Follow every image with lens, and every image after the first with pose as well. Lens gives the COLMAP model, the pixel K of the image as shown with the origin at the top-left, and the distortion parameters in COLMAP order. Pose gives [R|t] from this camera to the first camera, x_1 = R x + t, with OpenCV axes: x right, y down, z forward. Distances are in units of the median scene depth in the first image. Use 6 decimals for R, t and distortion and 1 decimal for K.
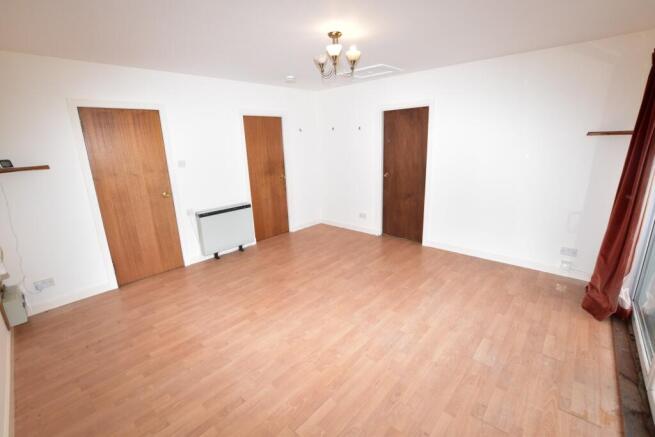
lens RADIAL K [[289.0, 0, 326.8], [0, 289.0, 216.9], [0, 0, 1]] dist [-0.027315, 0.000339]
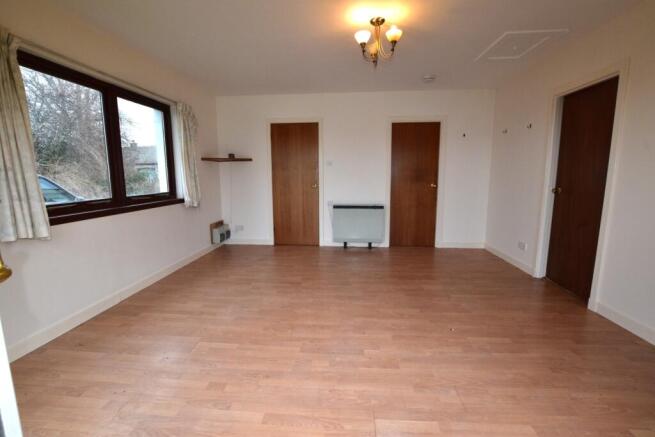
lens RADIAL K [[289.0, 0, 326.8], [0, 289.0, 216.9], [0, 0, 1]] dist [-0.027315, 0.000339]
pose [[0.613105, 0.146688, -0.776263, 0.560939], [-0.213876, 0.976735, 0.015648, 0.027674], [0.760499, 0.156430, 0.630215, 0.257526]]
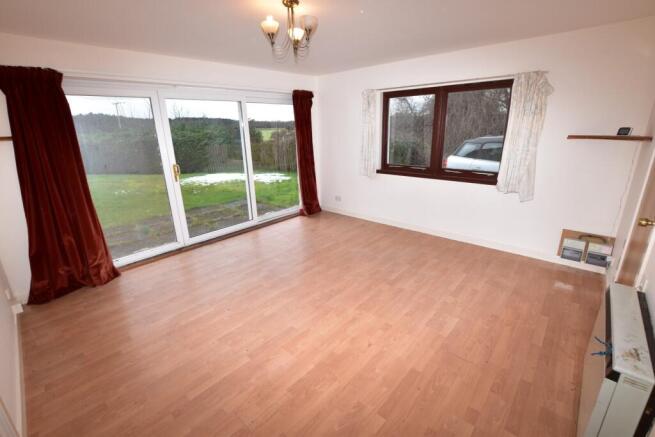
lens RADIAL K [[289.0, 0, 326.8], [0, 289.0, 216.9], [0, 0, 1]] dist [-0.027315, 0.000339]
pose [[-0.998247, 0.056584, 0.017334, -0.041335], [0.057248, 0.849081, 0.525151, -0.386156], [0.014997, 0.525223, -0.850833, 1.486914]]
